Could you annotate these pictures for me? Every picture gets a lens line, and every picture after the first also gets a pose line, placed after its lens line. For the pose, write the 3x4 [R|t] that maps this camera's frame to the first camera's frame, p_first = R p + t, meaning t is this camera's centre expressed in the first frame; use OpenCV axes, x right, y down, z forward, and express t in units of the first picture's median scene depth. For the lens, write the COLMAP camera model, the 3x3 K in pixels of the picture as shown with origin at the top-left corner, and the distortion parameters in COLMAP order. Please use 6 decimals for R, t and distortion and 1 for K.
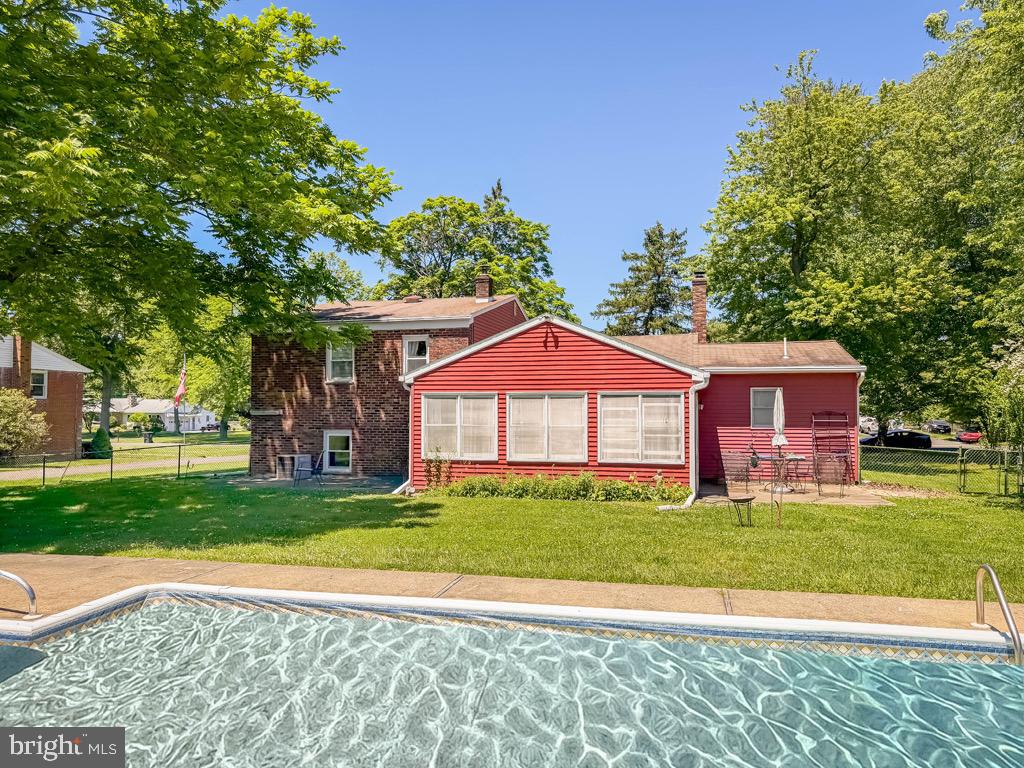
lens RADIAL K [[715.6, 0, 513.8], [0, 715.6, 383.8], [0, 0, 1]] dist [0.001853, -0.012278]
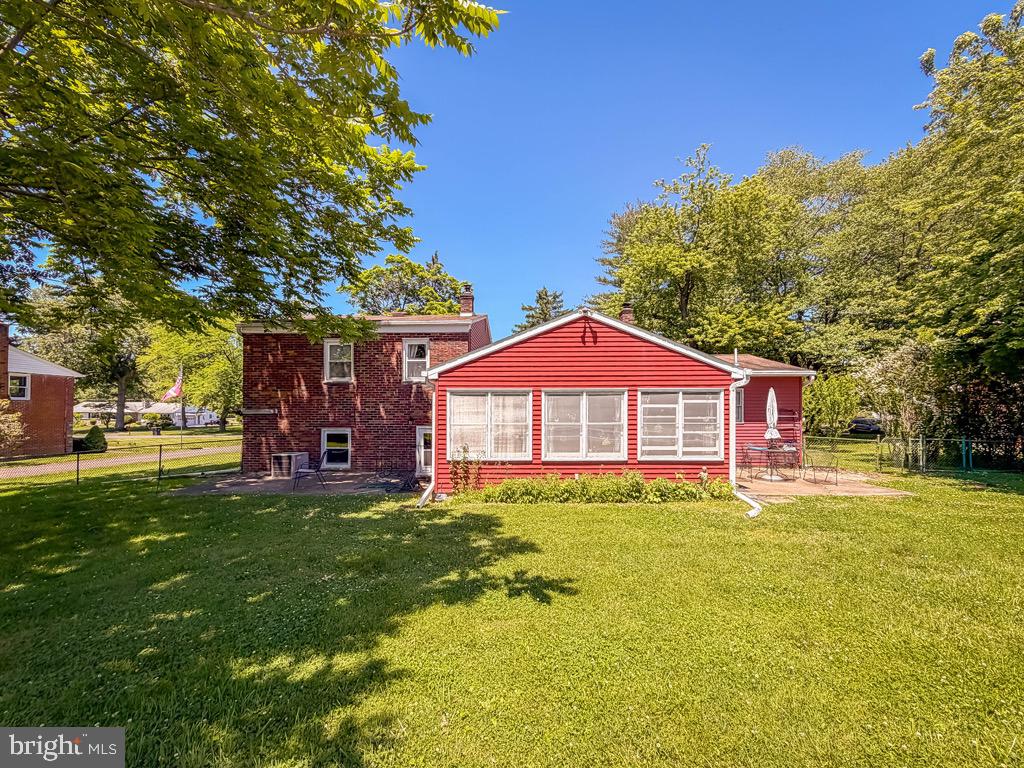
lens RADIAL K [[414.5, 0, 520.7], [0, 414.5, 402.1], [0, 0, 1]] dist [-0.001832, -0.000227]
pose [[0.972582, 0.000826, 0.232559, -0.126207], [-0.005030, 0.999834, 0.017486, 0.014921], [-0.232506, -0.018177, 0.972425, 0.353215]]
